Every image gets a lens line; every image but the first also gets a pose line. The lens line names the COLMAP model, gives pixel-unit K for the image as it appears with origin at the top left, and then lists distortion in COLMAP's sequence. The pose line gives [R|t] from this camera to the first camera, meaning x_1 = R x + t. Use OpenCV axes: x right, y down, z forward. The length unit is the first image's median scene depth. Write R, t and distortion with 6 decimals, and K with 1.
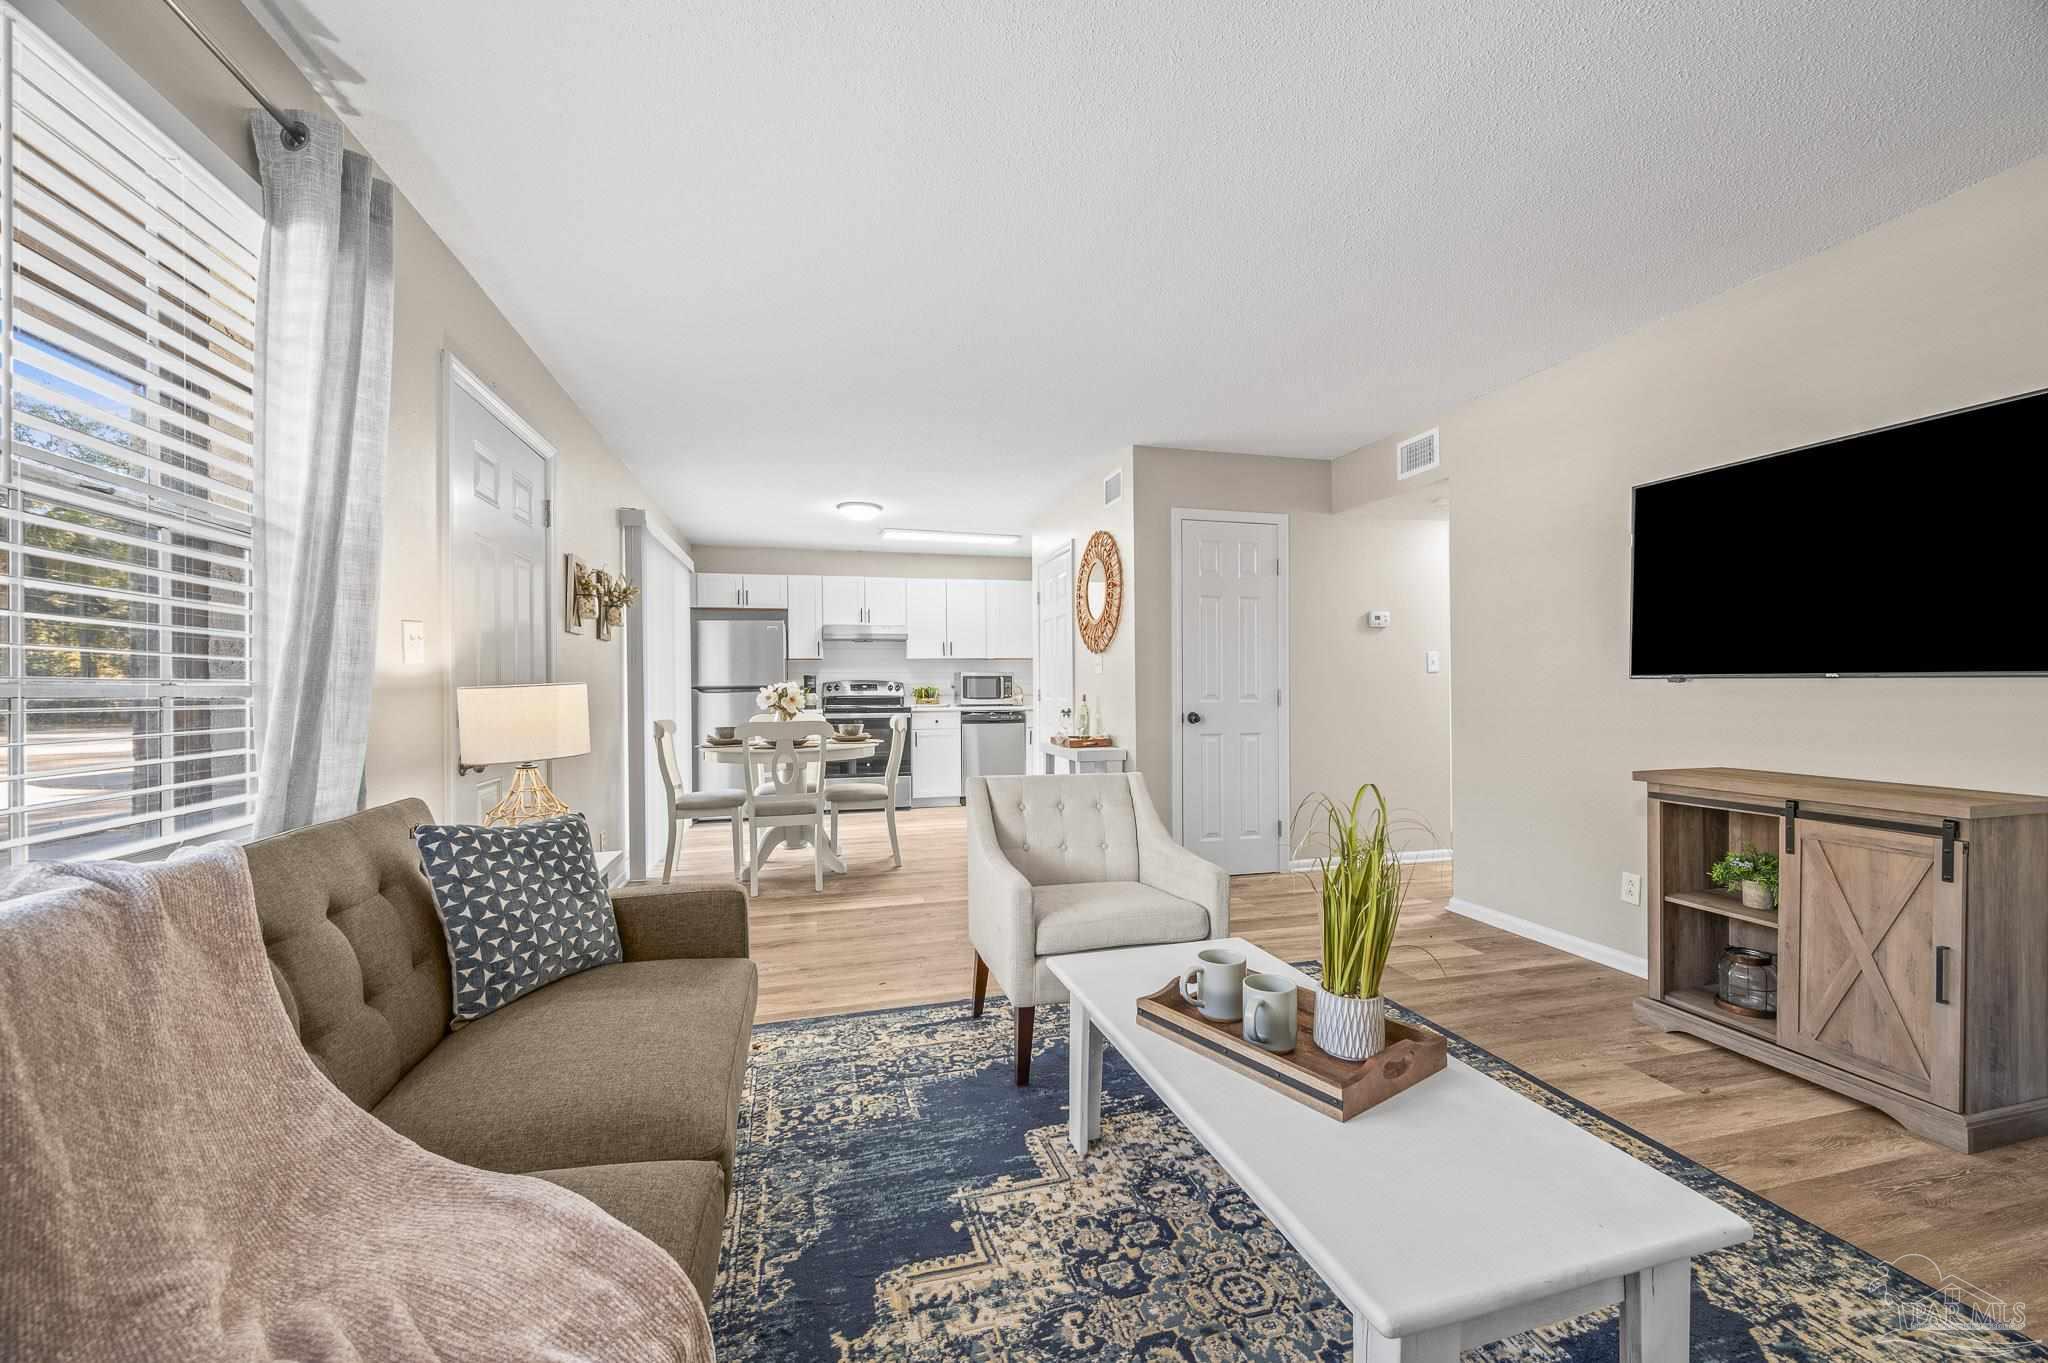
lens RADIAL K [[807.3, 0, 1025.8], [0, 807.3, 685.4], [0, 0, 1]] dist [-0.004661, -0.000177]
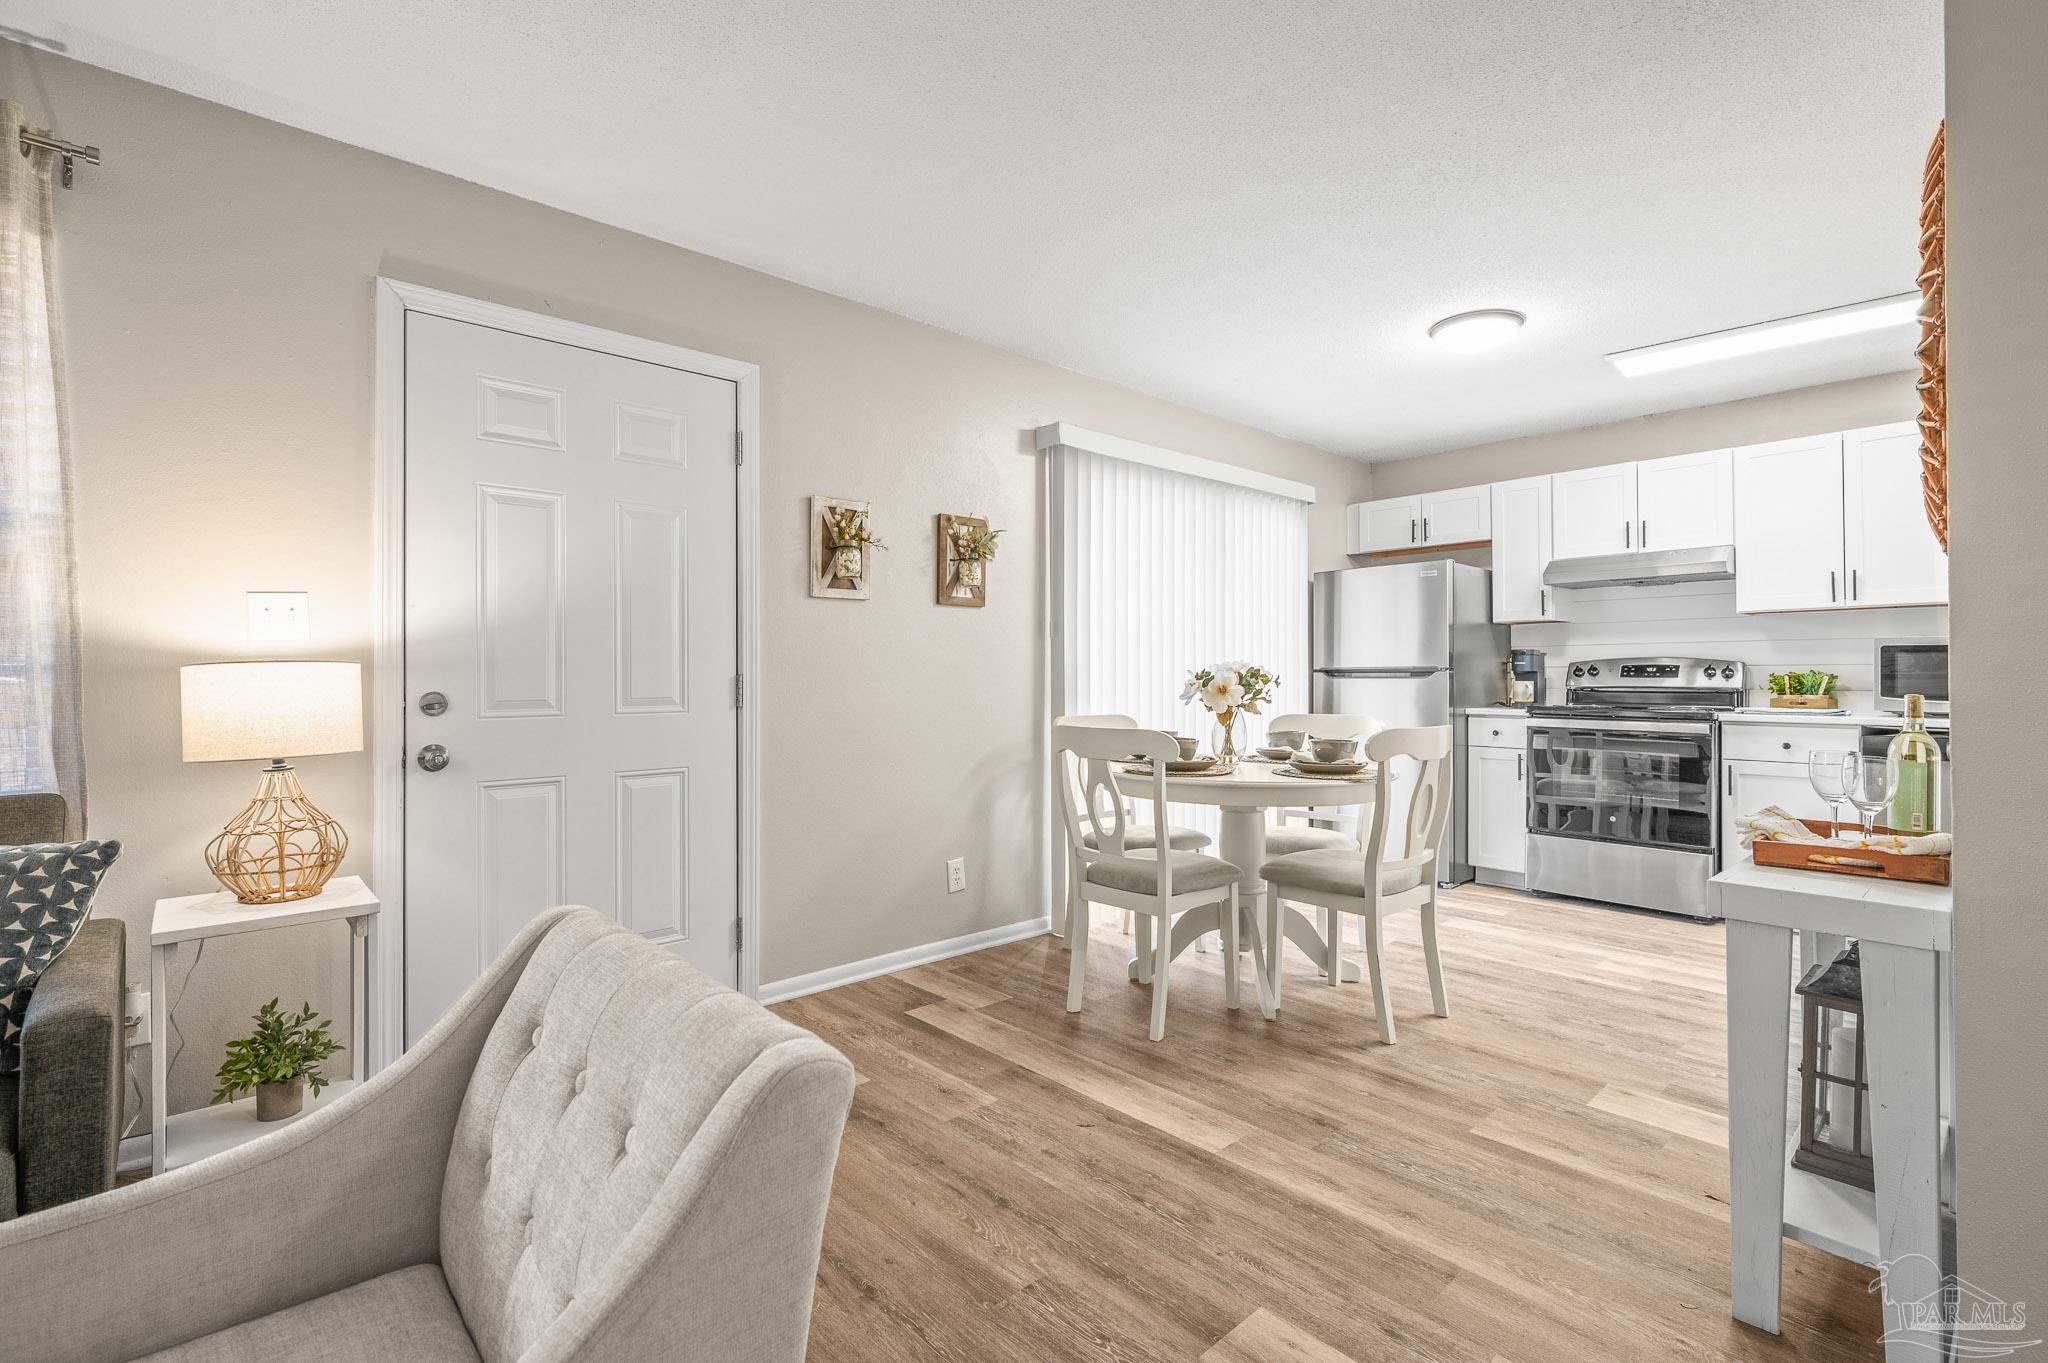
lens RADIAL K [[930.2, 0, 1030.9], [0, 930.2, 664.6], [0, 0, 1]] dist [-0.000036, -0.000002]
pose [[0.462641, -0.002231, -0.886543, 0.309149], [-0.000926, 0.999995, -0.002999, 0.001126], [0.886545, 0.002209, 0.462637, 0.734255]]
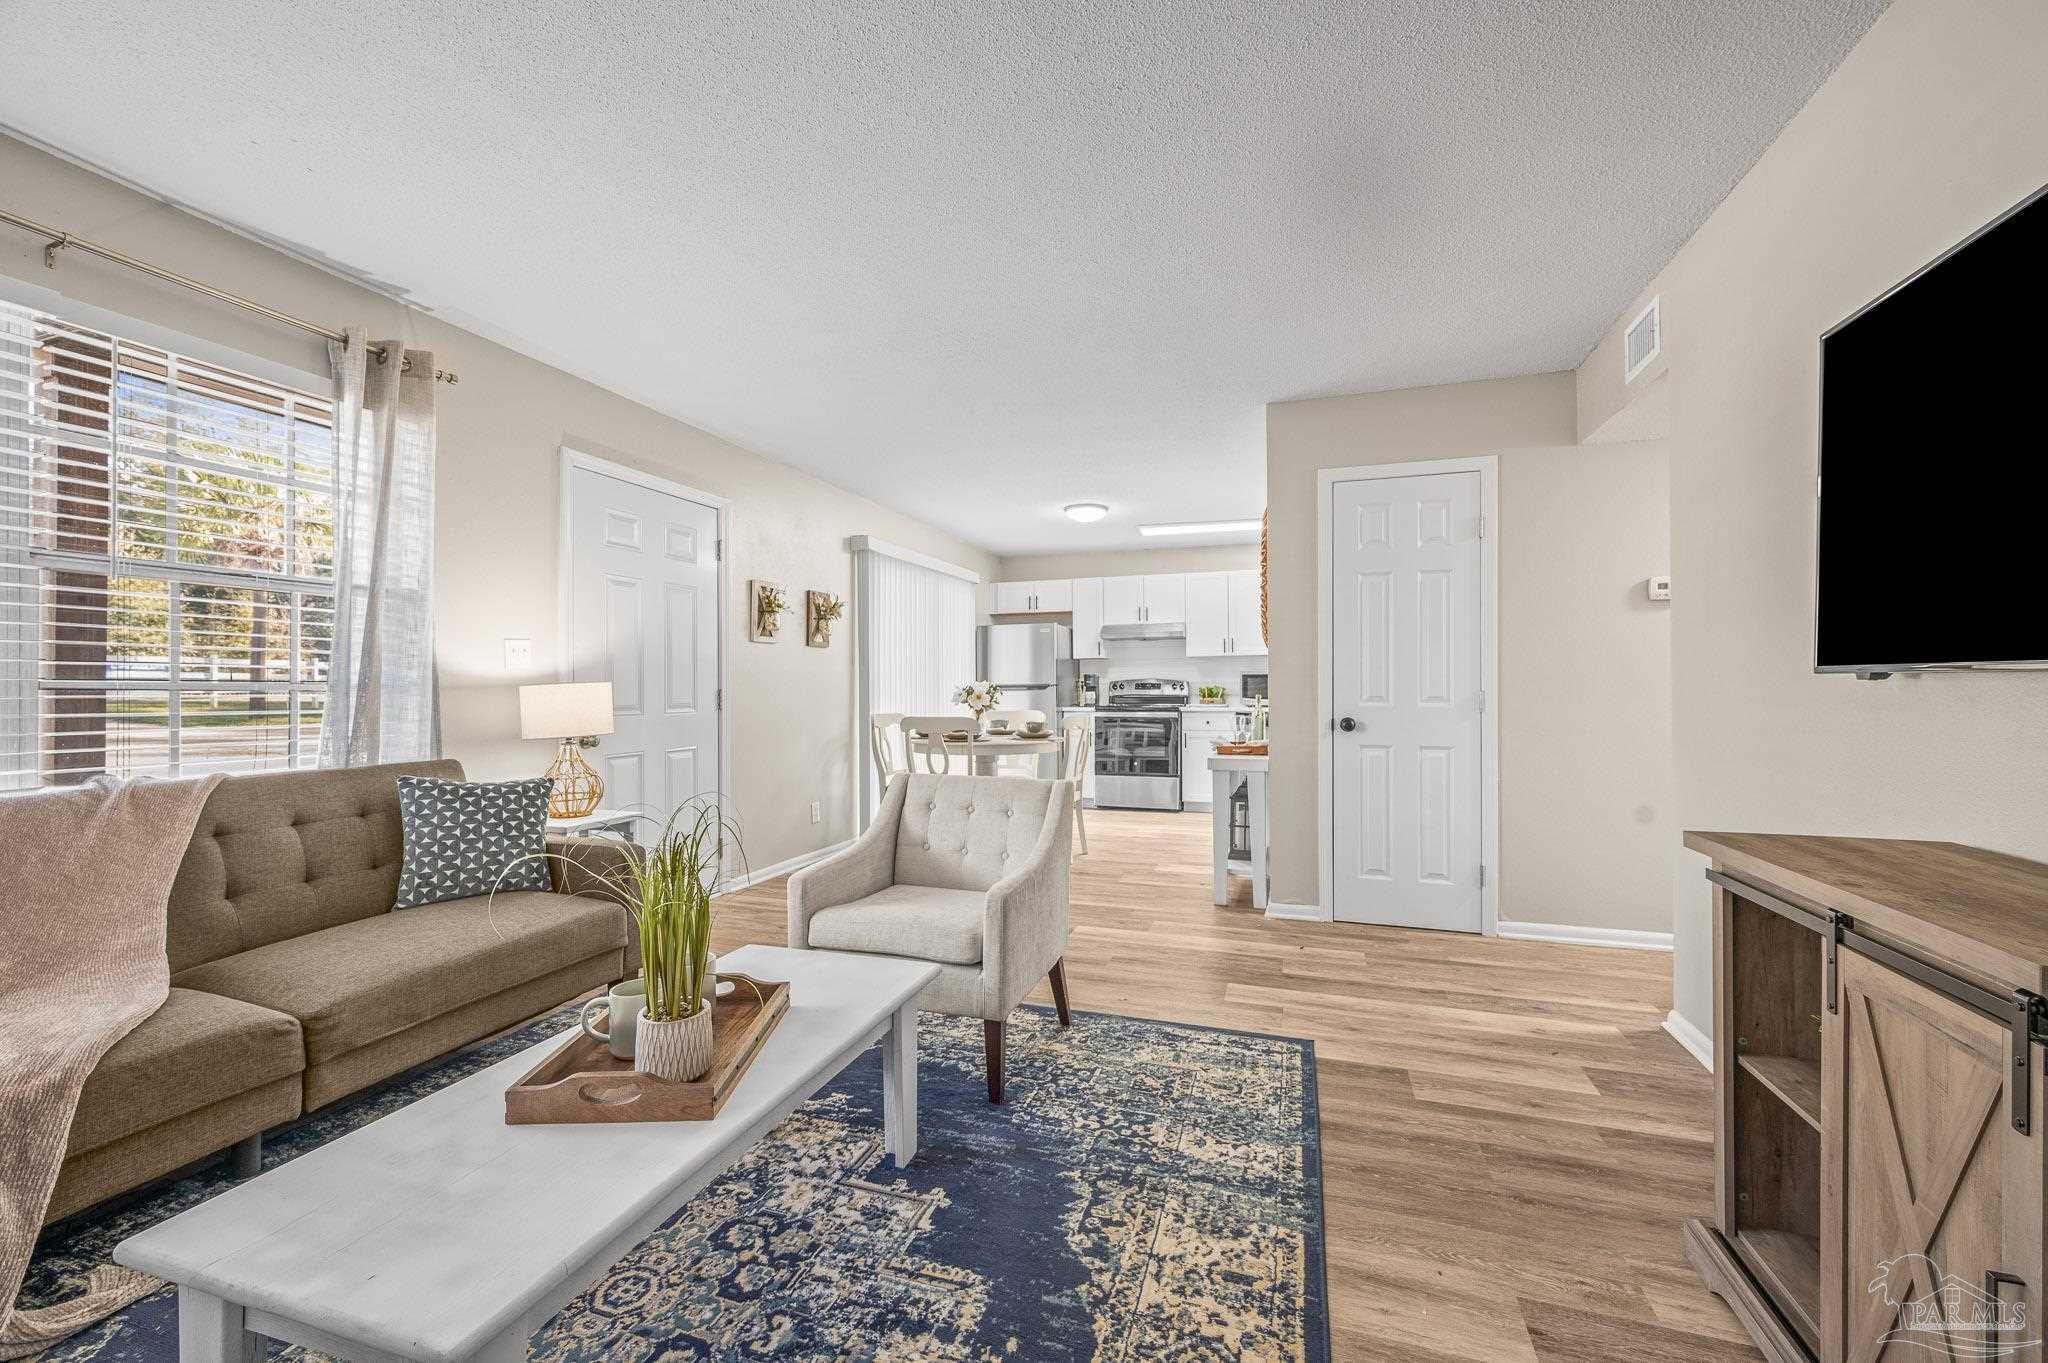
lens RADIAL K [[815.5, 0, 1030.1], [0, 815.5, 681.2], [0, 0, 1]] dist [-0.000710, -0.000006]
pose [[0.832774, -0.001139, -0.553612, 0.480039], [-0.000839, 0.999994, -0.003320, -0.000406], [0.553612, 0.003229, 0.832768, 0.166630]]
